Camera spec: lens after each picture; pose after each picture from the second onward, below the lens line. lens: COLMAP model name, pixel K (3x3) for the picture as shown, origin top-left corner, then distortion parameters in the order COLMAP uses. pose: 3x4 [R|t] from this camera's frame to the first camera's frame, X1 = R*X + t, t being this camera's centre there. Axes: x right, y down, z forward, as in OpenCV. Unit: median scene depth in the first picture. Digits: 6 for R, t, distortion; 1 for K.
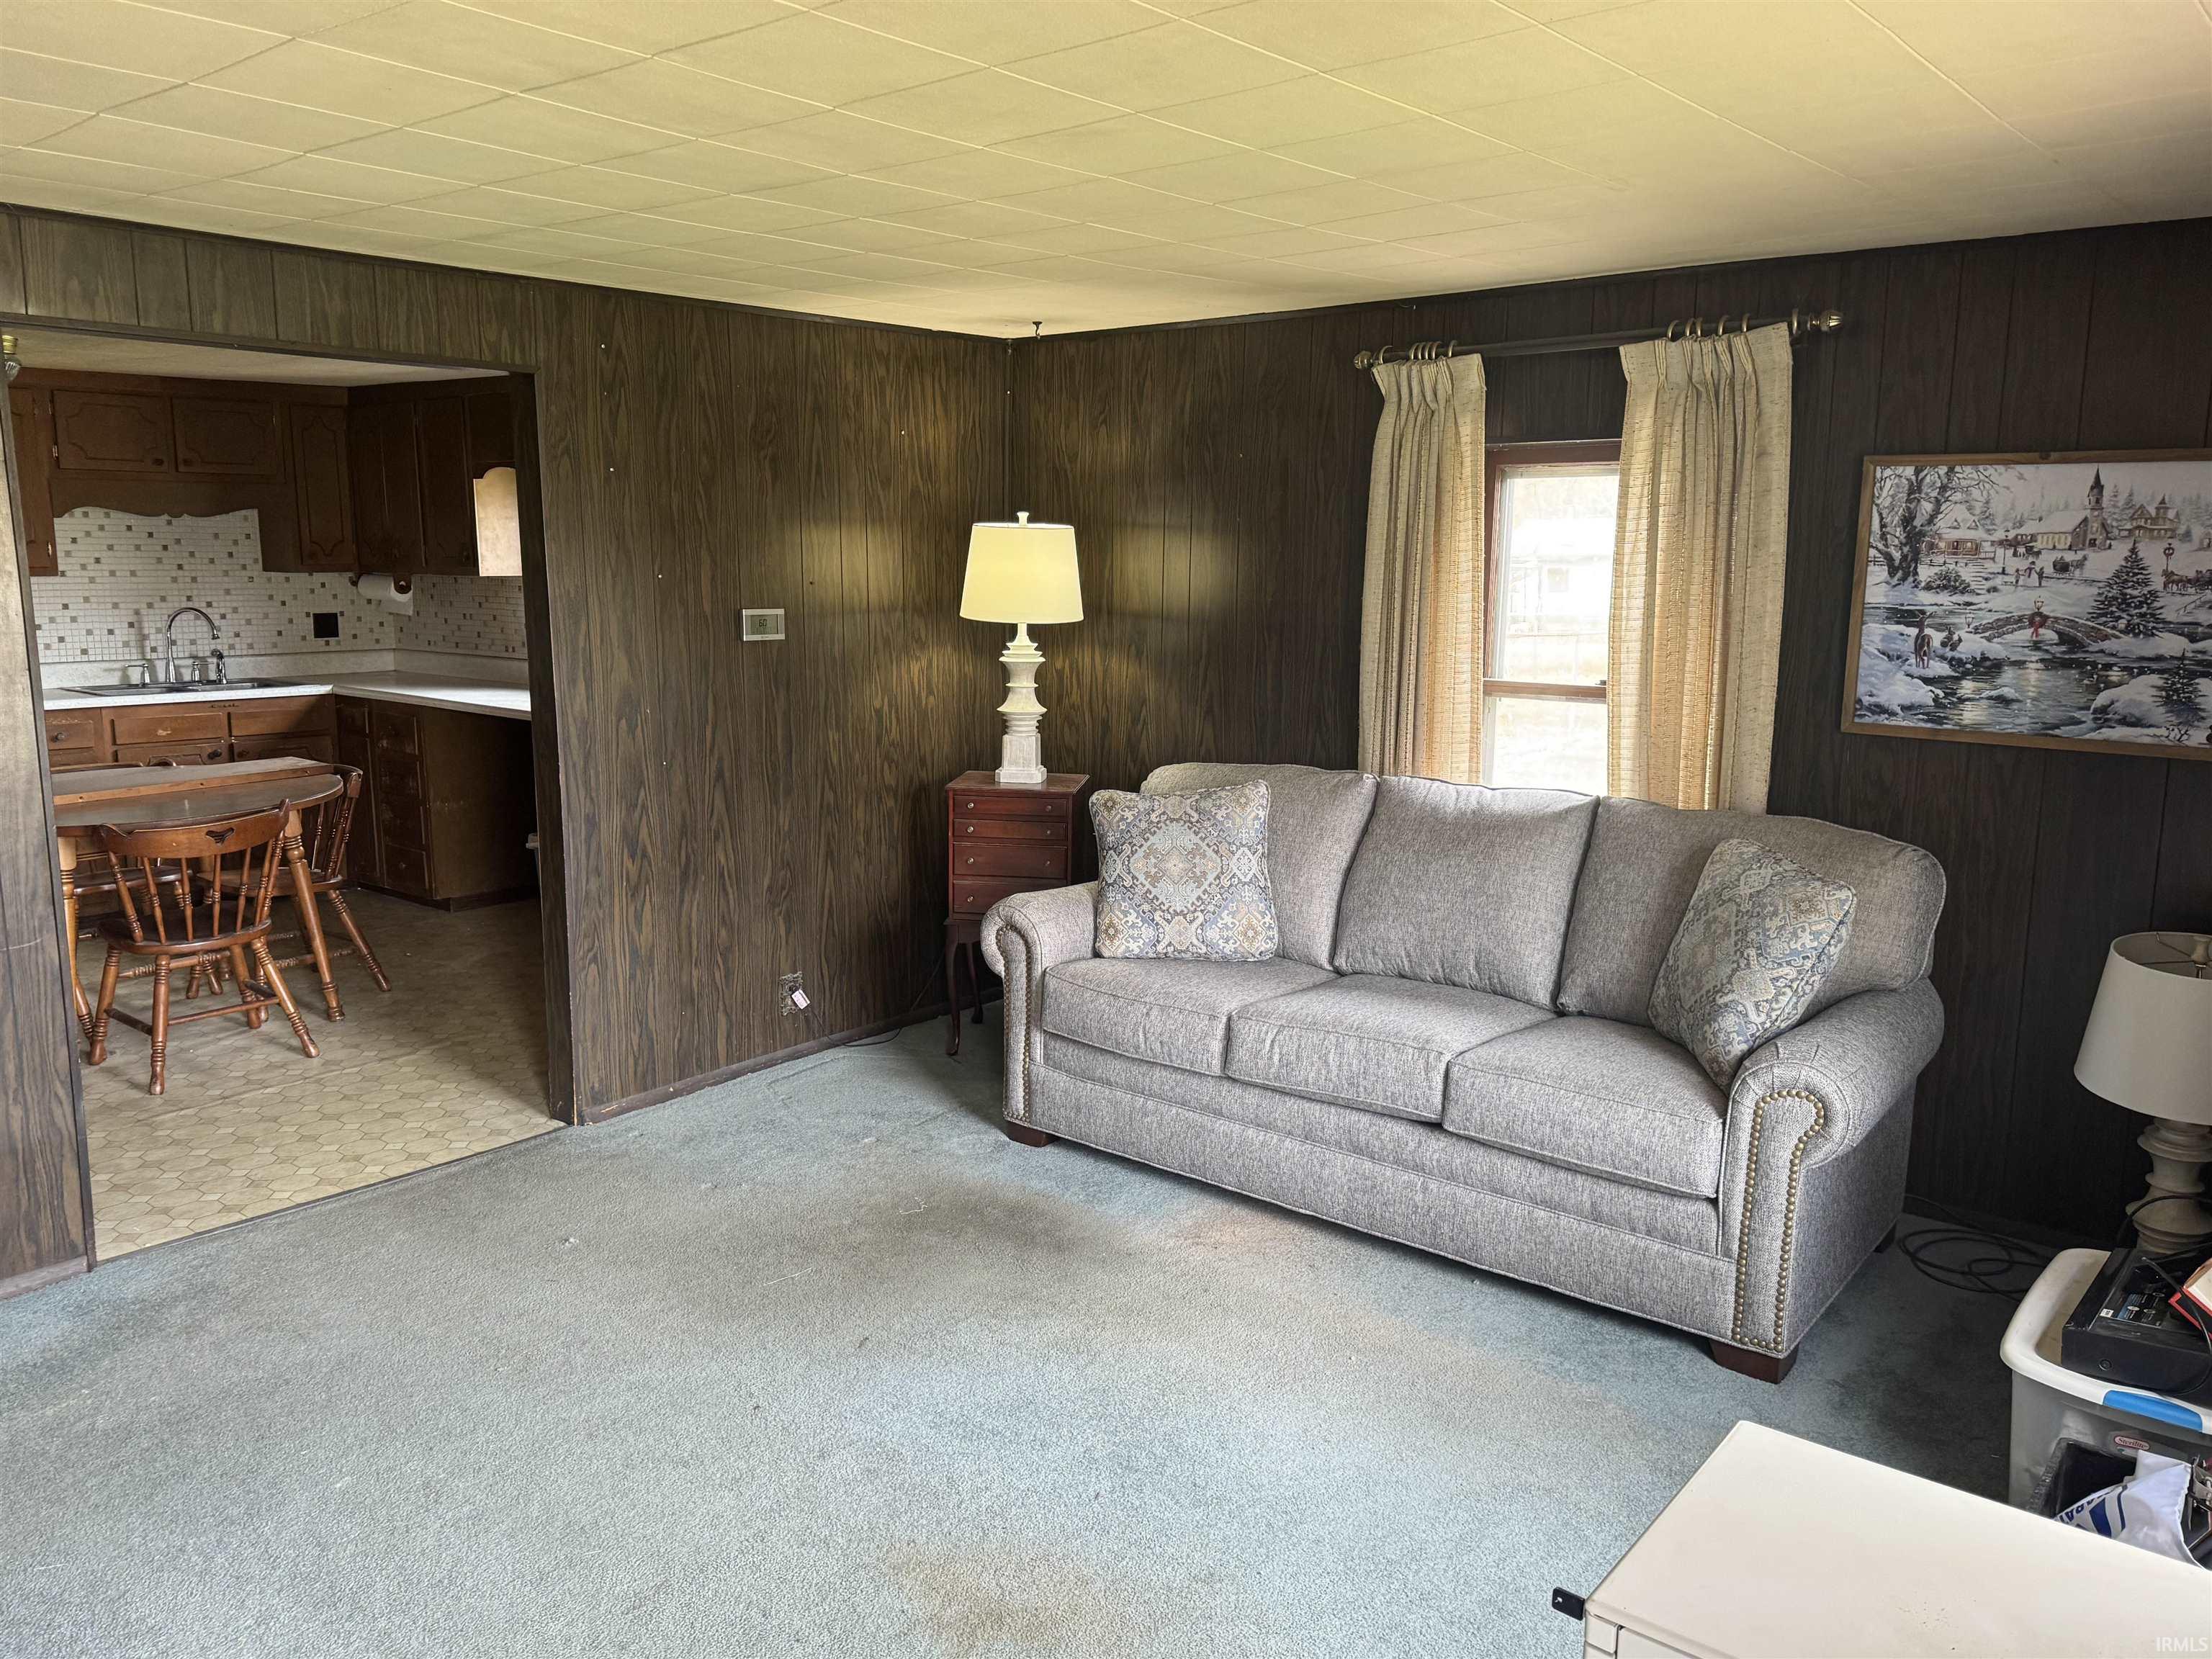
lens RADIAL K [[1686.3, 0, 1106.0], [0, 1686.3, 829.5], [0, 0, 1]] dist [0.006212, 0.002874]
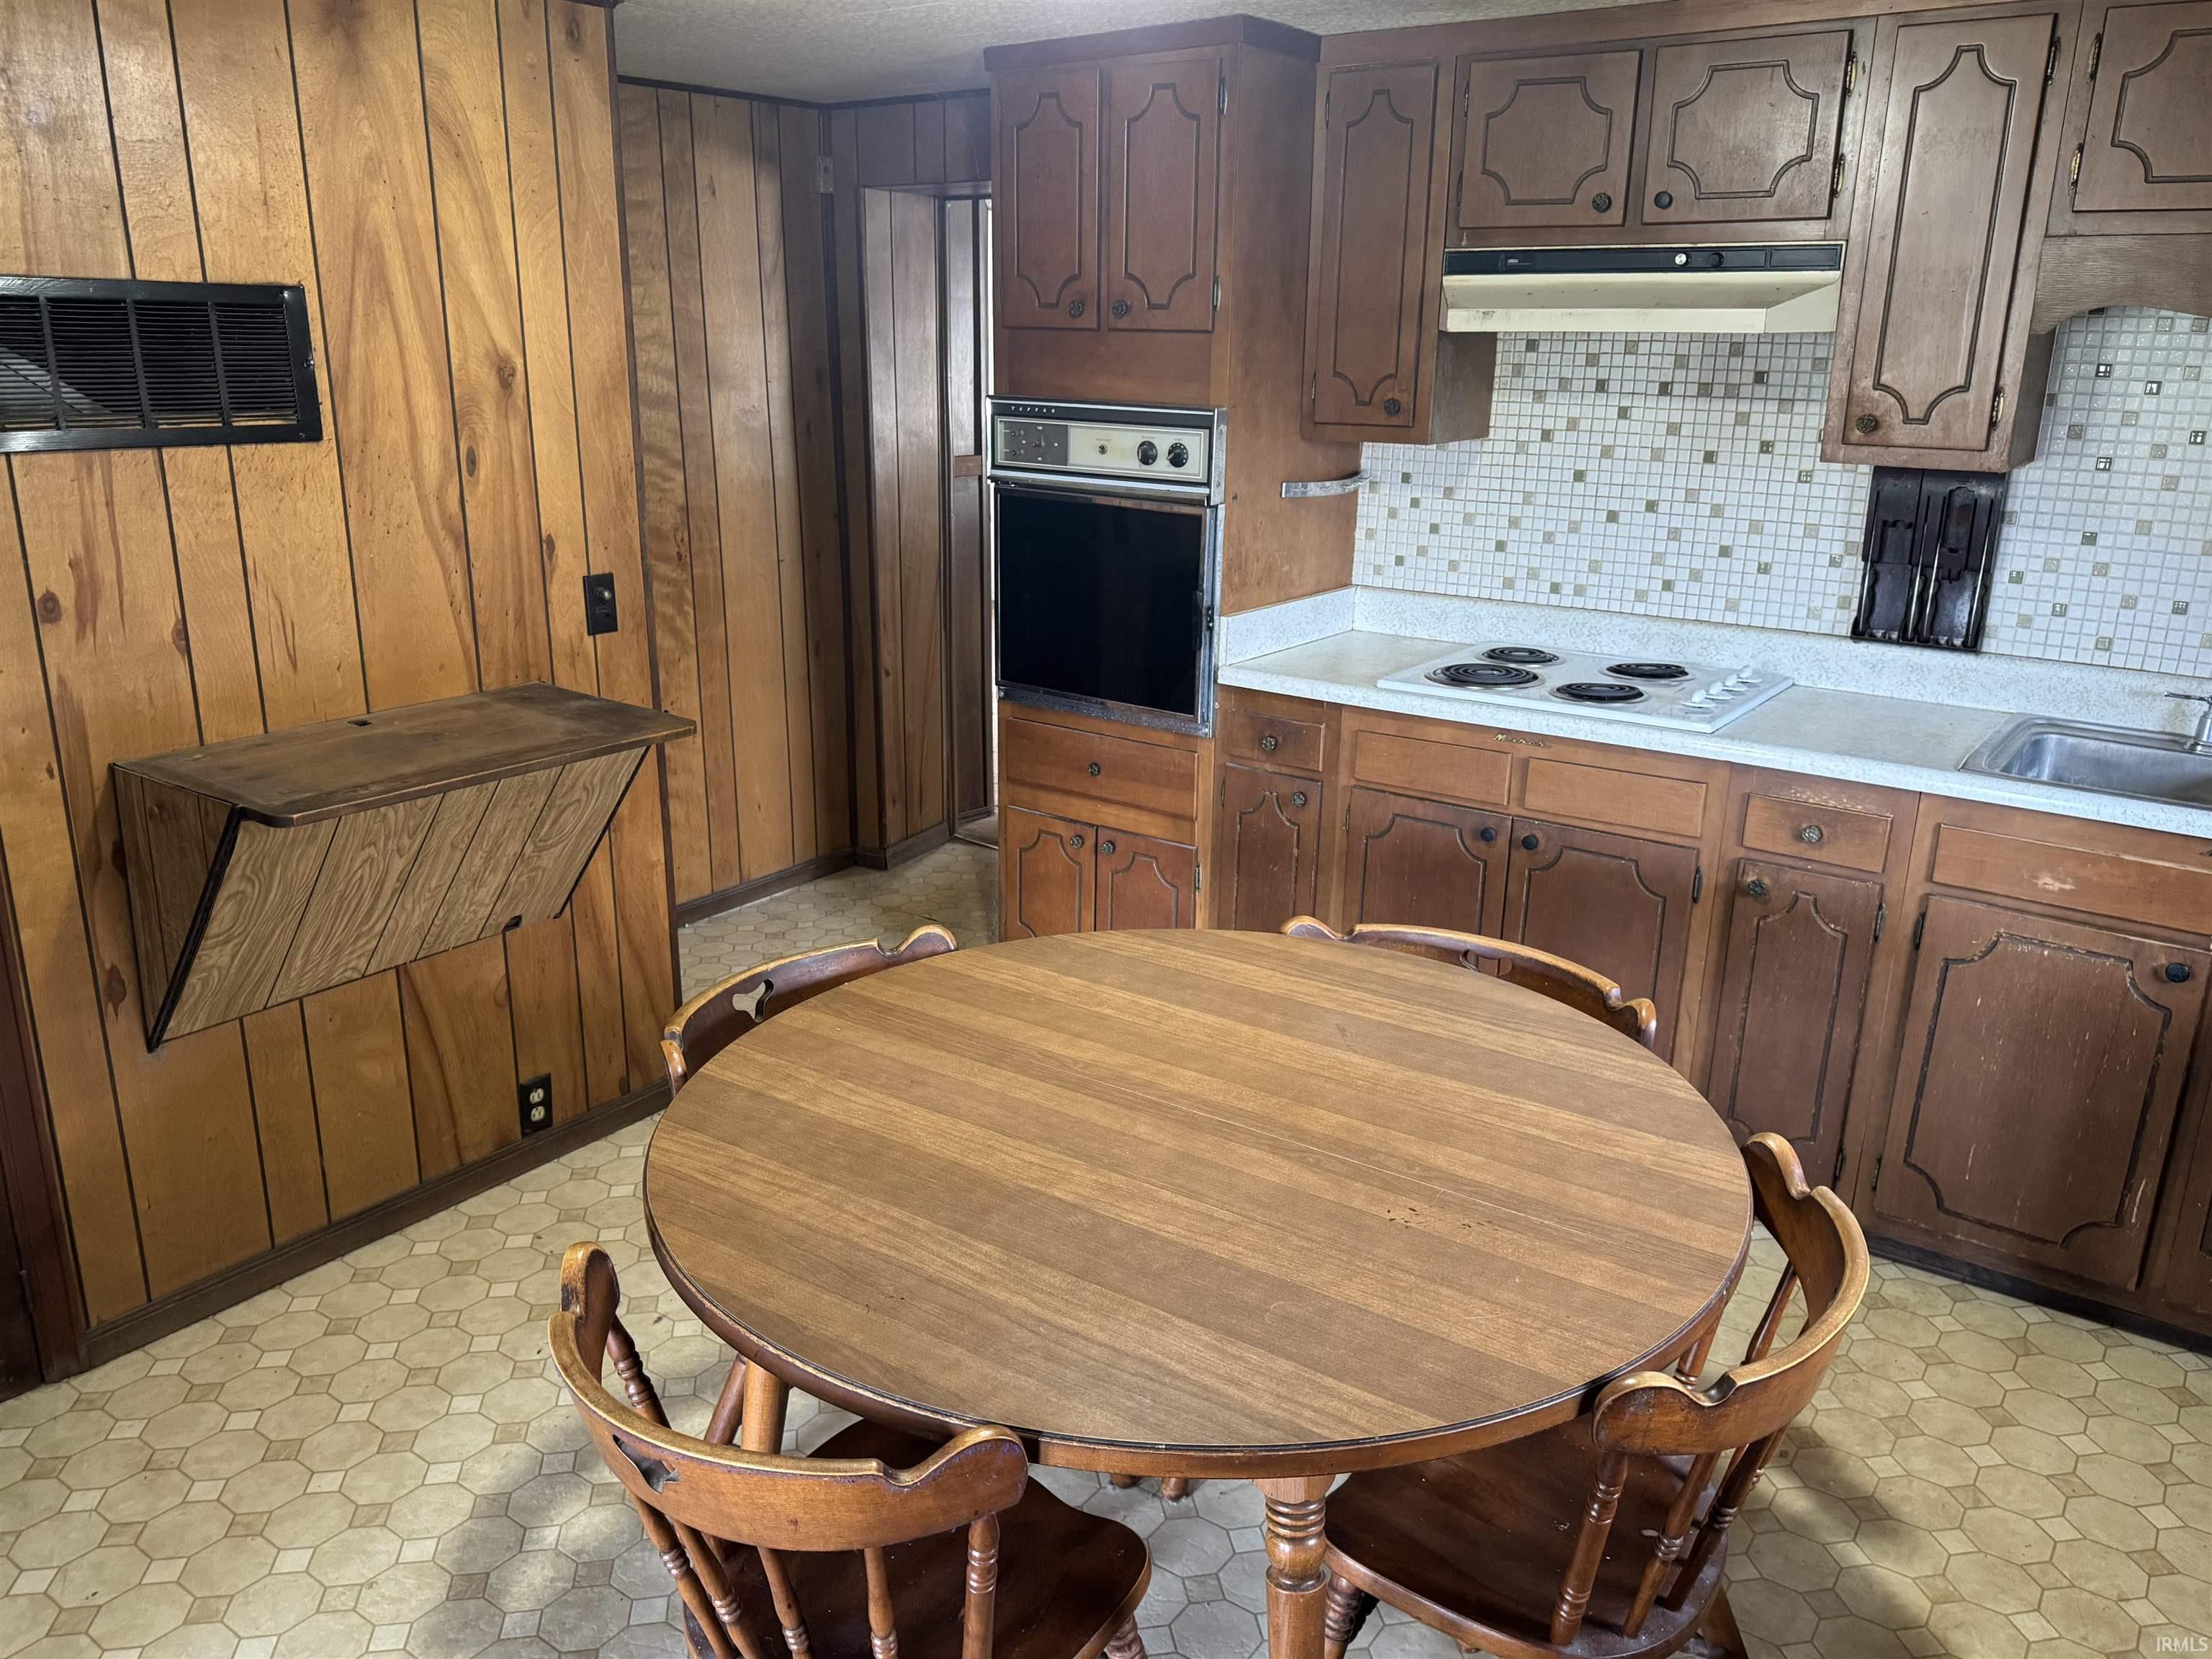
lens RADIAL K [[1655.2, 0, 1104.1], [0, 1655.2, 839.7], [0, 0, 1]] dist [0.146045, -0.236776]
pose [[0.072605, 0.289336, -0.954470, -0.186192], [-0.182389, 0.944710, 0.272504, -0.129585], [0.980542, 0.154299, 0.121362, 0.697423]]
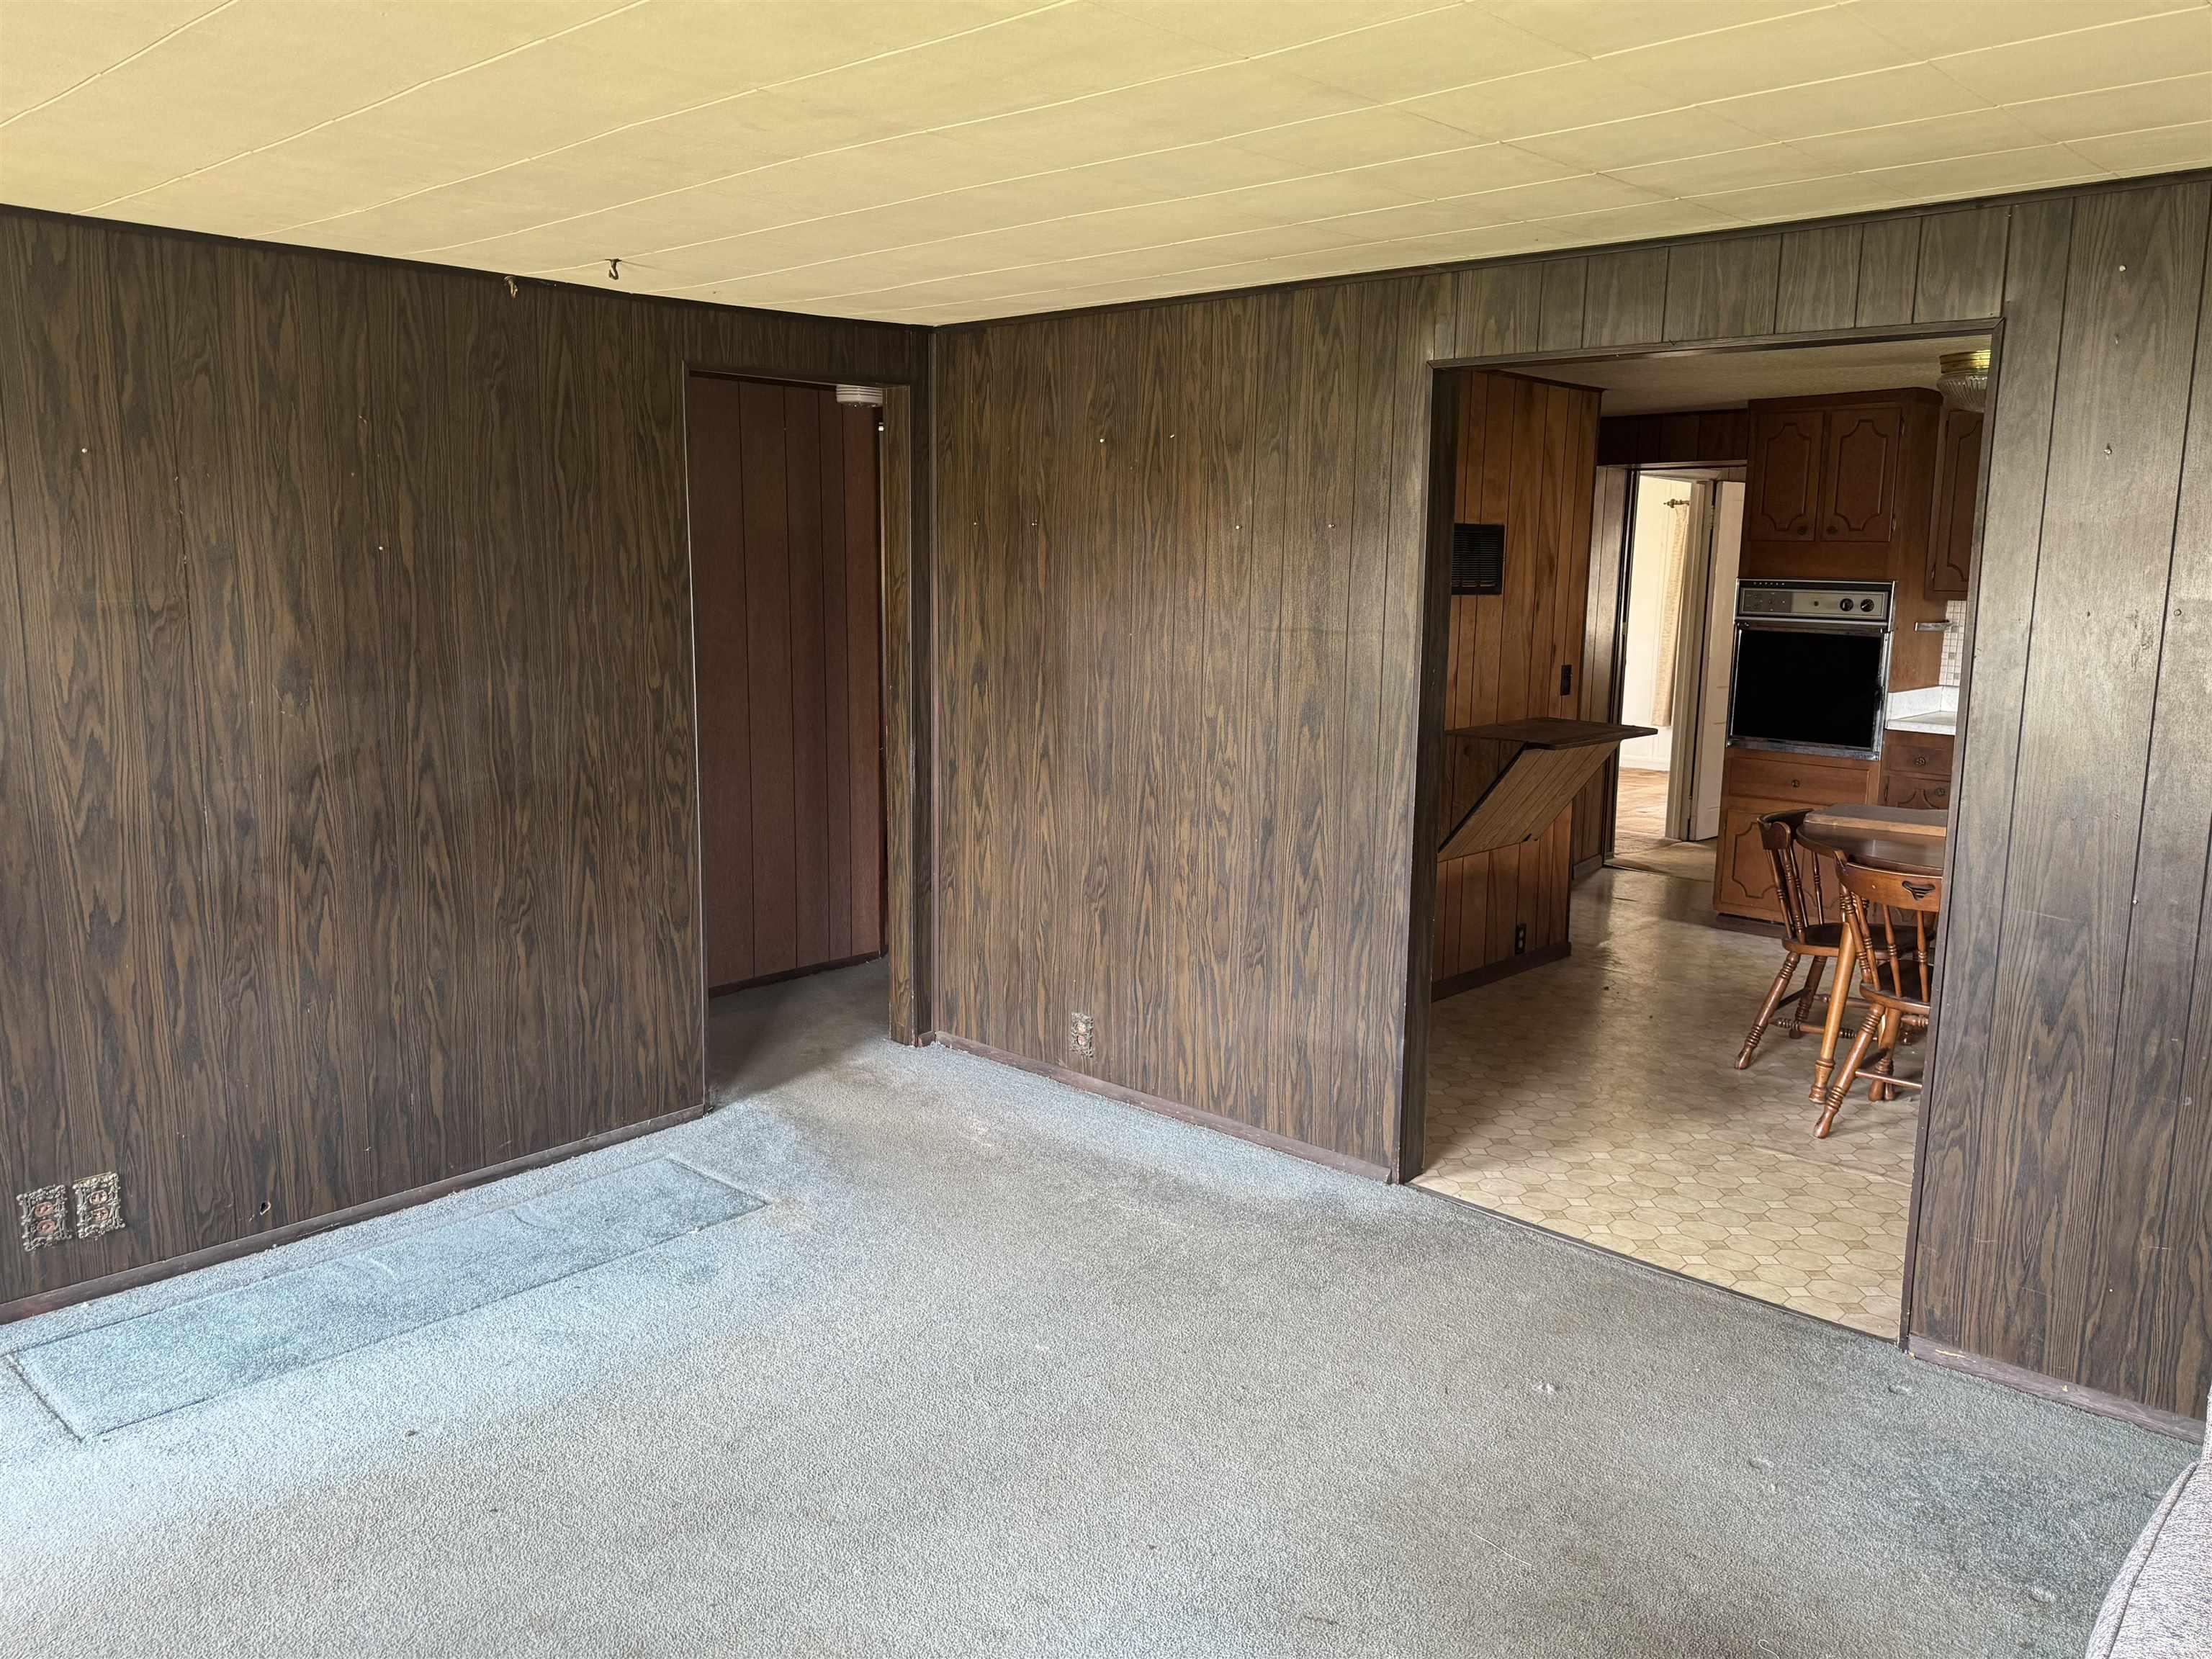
lens RADIAL K [[1652.7, 0, 1113.4], [0, 1652.7, 821.5], [0, 0, 1]] dist [0.106950, -0.135045]
pose [[-0.051082, 0.155738, -0.986477, 0.252216], [-0.184211, 0.969348, 0.162573, -0.066535], [0.981559, 0.190024, -0.020828, 0.402114]]
